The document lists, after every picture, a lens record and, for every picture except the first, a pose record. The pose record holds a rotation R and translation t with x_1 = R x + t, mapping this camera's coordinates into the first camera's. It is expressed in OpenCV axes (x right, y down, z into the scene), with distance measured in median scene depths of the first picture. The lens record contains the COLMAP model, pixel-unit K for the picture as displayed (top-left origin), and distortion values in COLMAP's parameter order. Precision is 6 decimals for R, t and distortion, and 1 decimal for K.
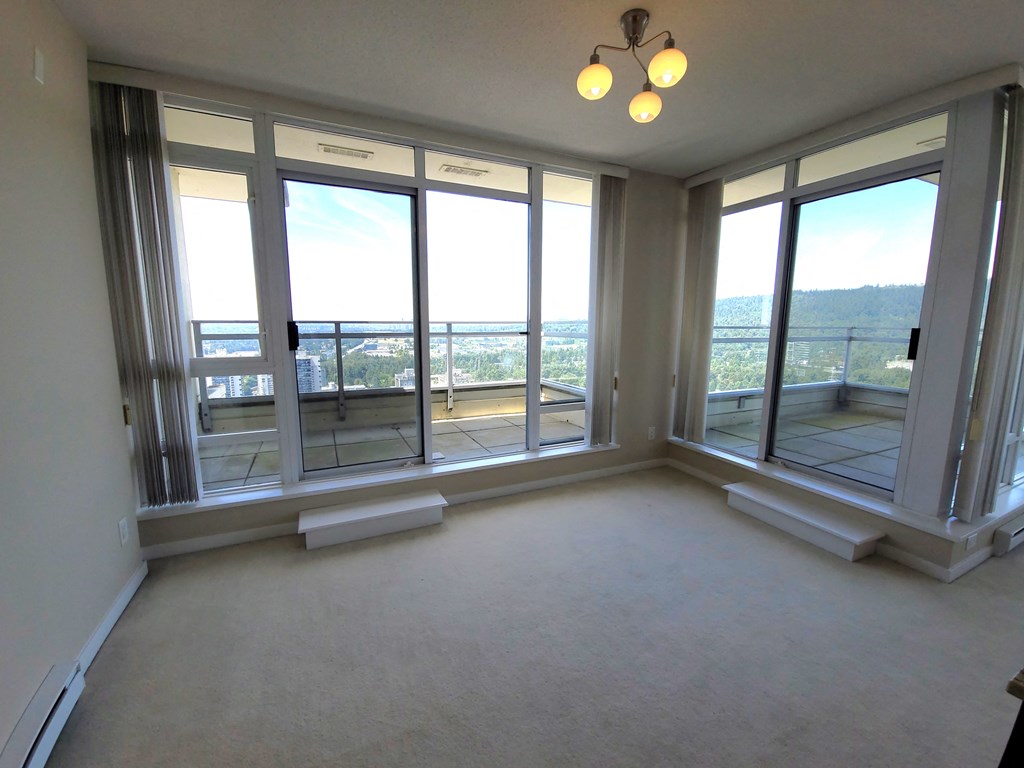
lens RADIAL K [[428.2, 0, 517.4], [0, 428.2, 387.8], [0, 0, 1]] dist [-0.000303, -0.000385]
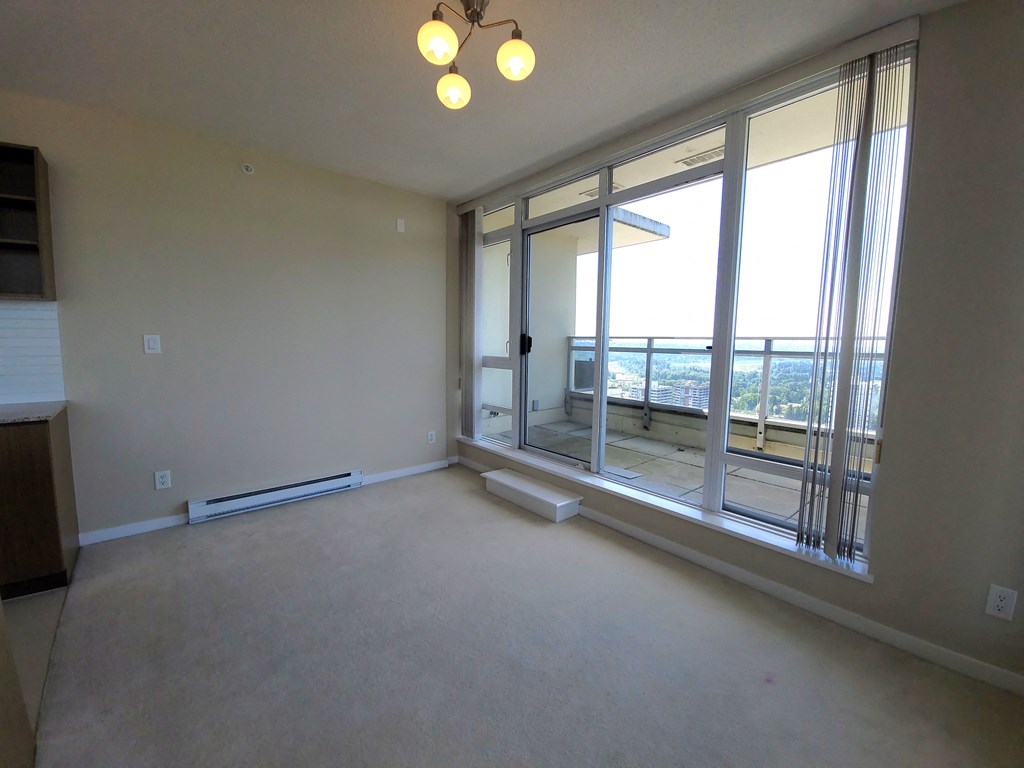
lens RADIAL K [[428.2, 0, 517.4], [0, 428.2, 387.8], [0, 0, 1]] dist [-0.000303, -0.000385]
pose [[0.249761, 0.101428, -0.962981, 0.601742], [-0.161846, 0.984882, 0.061758, -0.046112], [0.954686, 0.140430, 0.262401, 0.456313]]
